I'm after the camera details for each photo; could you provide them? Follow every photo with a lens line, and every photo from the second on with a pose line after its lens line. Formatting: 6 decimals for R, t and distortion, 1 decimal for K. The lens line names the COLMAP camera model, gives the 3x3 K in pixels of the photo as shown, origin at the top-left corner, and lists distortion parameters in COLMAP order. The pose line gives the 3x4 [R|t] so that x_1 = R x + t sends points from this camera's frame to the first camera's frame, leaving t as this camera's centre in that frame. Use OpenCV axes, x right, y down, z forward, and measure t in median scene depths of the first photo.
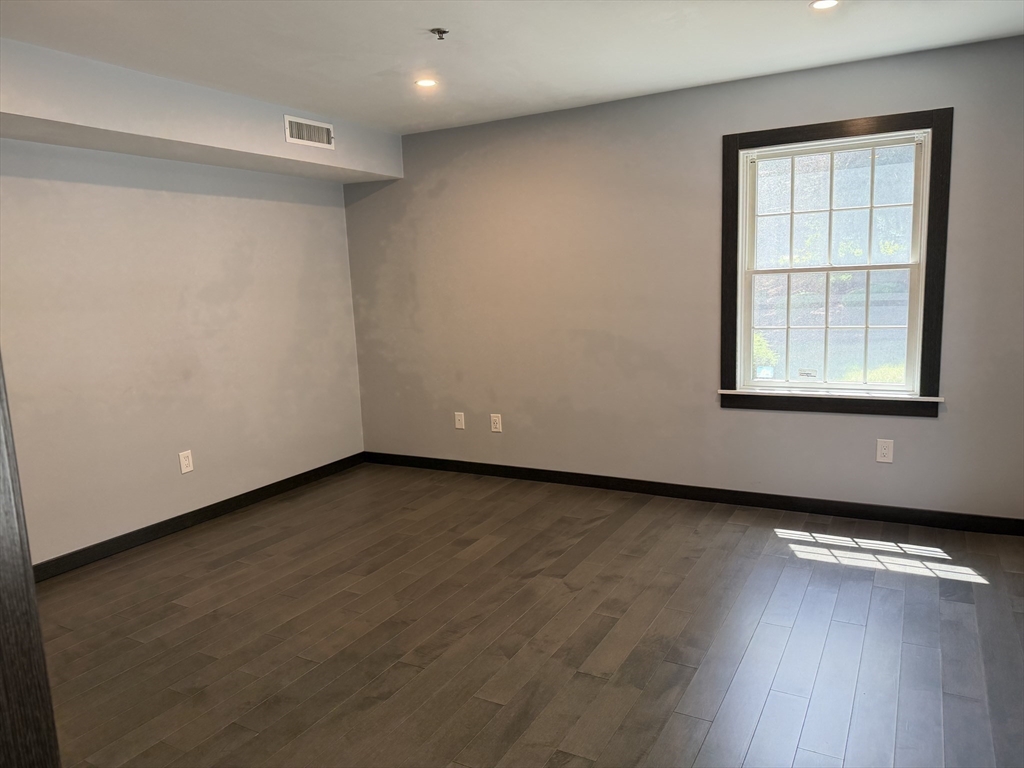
lens RADIAL K [[726.7, 0, 494.9], [0, 726.7, 386.2], [0, 0, 1]] dist [0.085814, -0.114106]
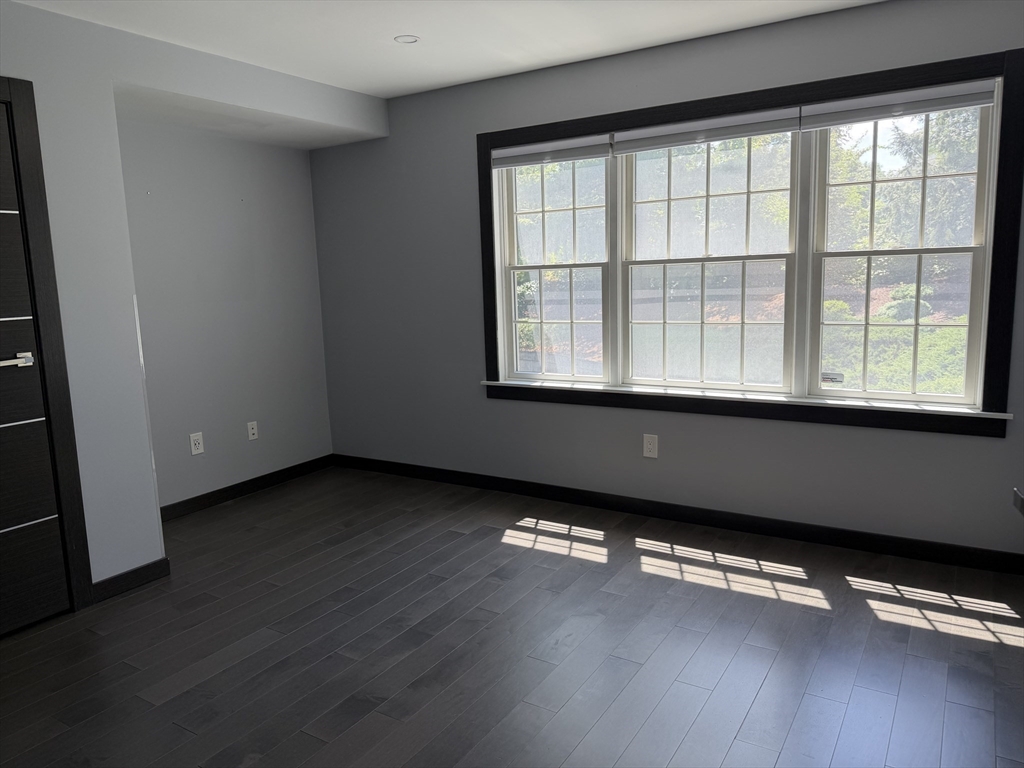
lens RADIAL K [[927.4, 0, 510.0], [0, 927.4, 347.8], [0, 0, 1]] dist [0.267401, -0.318911]
pose [[0.988157, 0.020256, -0.152106, 0.258780], [-0.027615, 0.998540, -0.046426, 0.008787], [0.150943, 0.050077, 0.987273, -0.133712]]
